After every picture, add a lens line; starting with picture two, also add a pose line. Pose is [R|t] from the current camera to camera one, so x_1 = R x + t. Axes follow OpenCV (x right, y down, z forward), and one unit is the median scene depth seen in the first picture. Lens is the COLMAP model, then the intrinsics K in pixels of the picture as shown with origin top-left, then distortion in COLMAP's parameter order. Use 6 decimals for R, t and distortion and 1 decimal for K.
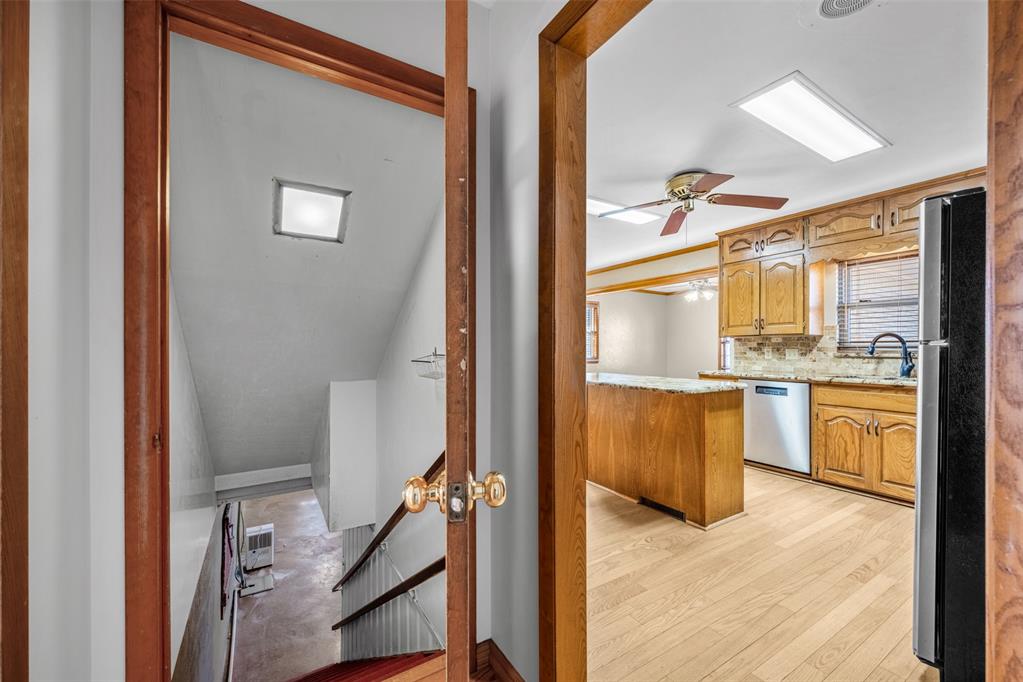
lens RADIAL K [[410.1, 0, 515.3], [0, 410.1, 347.4], [0, 0, 1]] dist [-0.005287, 0.001056]
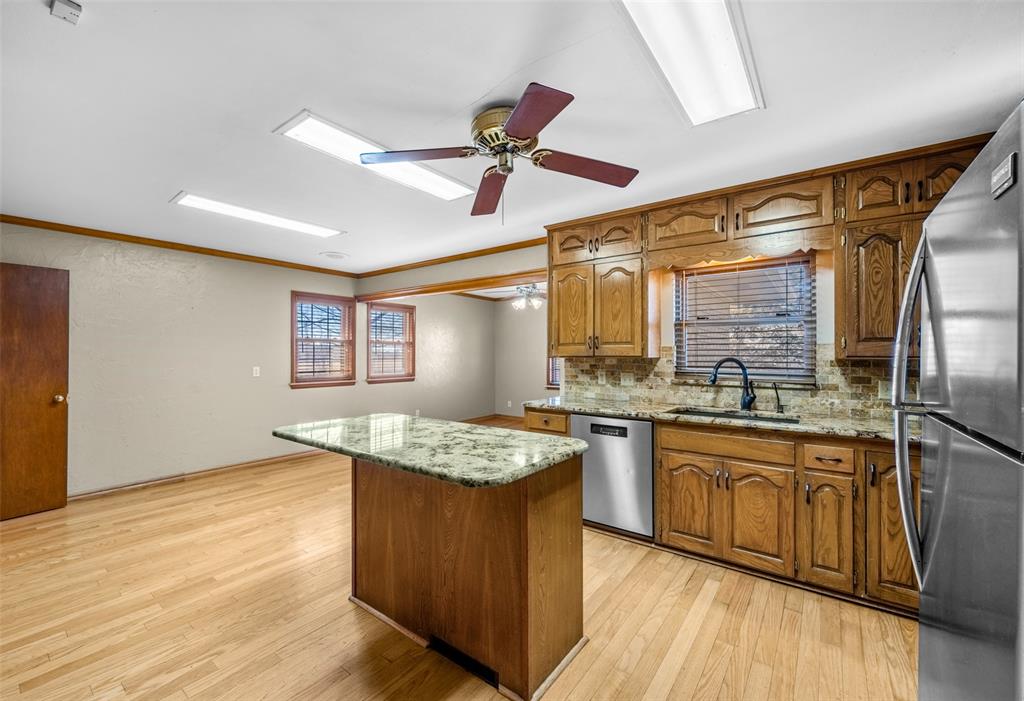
lens RADIAL K [[423.7, 0, 503.5], [0, 423.7, 349.8], [0, 0, 1]] dist [-0.003749, -0.000560]
pose [[0.936068, 0.001238, 0.351816, 0.165780], [0.000048, 0.999993, -0.003646, -0.047303], [-0.351819, 0.003430, 0.936062, 0.338978]]
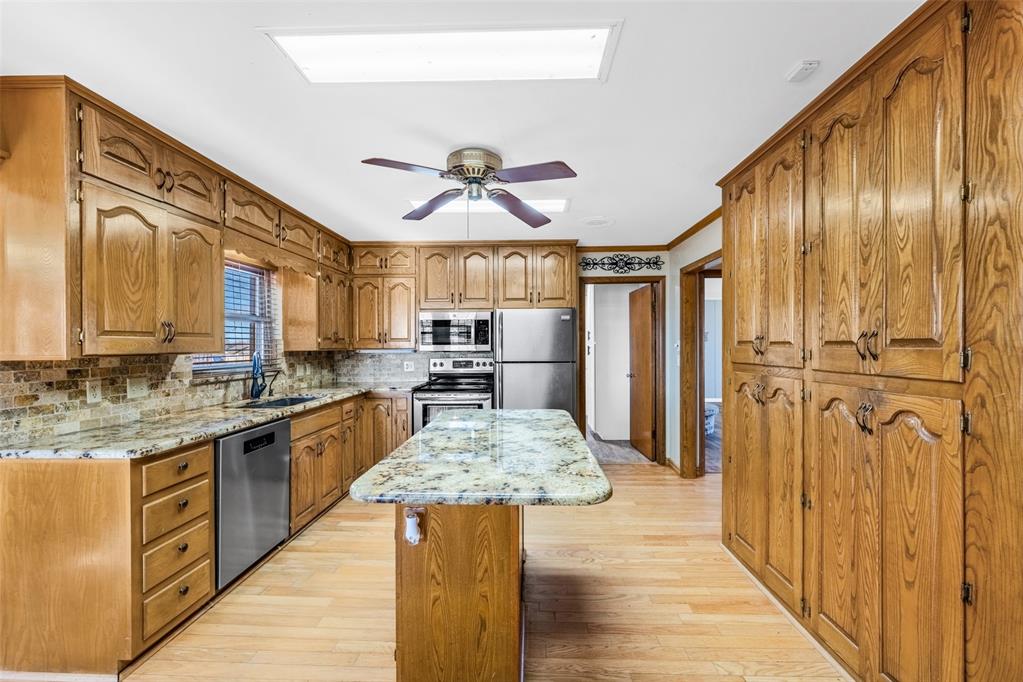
lens RADIAL K [[410.1, 0, 518.3], [0, 410.1, 345.3], [0, 0, 1]] dist [-0.005287, 0.001056]
pose [[-0.834362, -0.000780, 0.551217, -0.064227], [-0.000914, 1.000000, 0.000031, -0.048569], [-0.551216, -0.000478, -0.834362, 1.396210]]
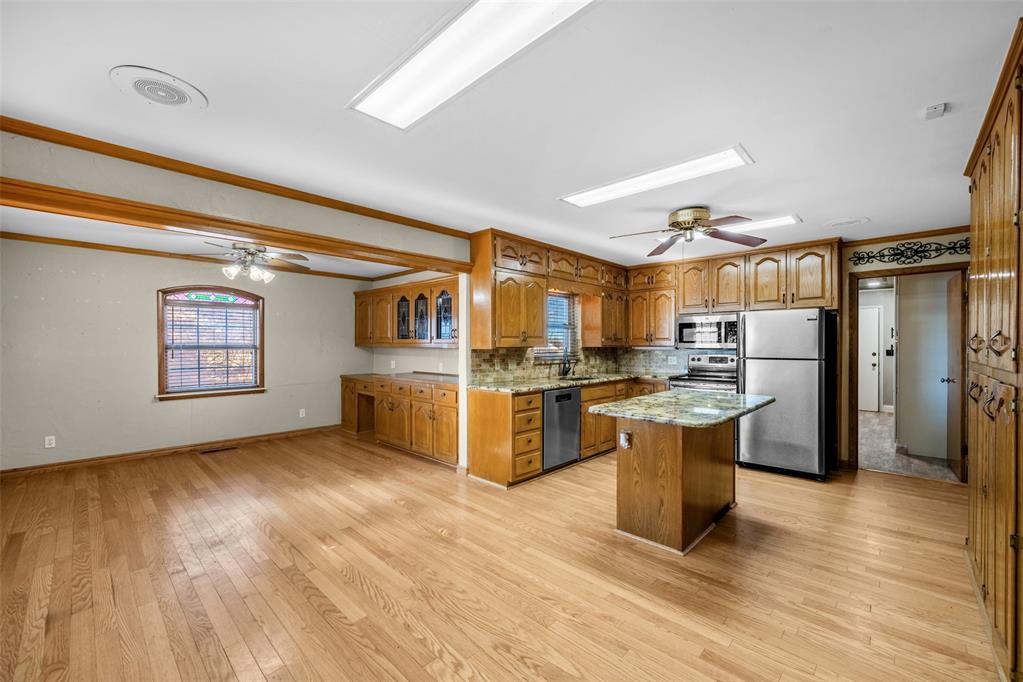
lens RADIAL K [[410.1, 0, 511.1], [0, 410.1, 345.8], [0, 0, 1]] dist [-0.005287, 0.001056]
pose [[-0.249071, -0.007225, 0.968458, -0.459015], [-0.003256, 0.999973, 0.006622, -0.047575], [-0.968480, -0.001504, -0.249087, 1.515887]]
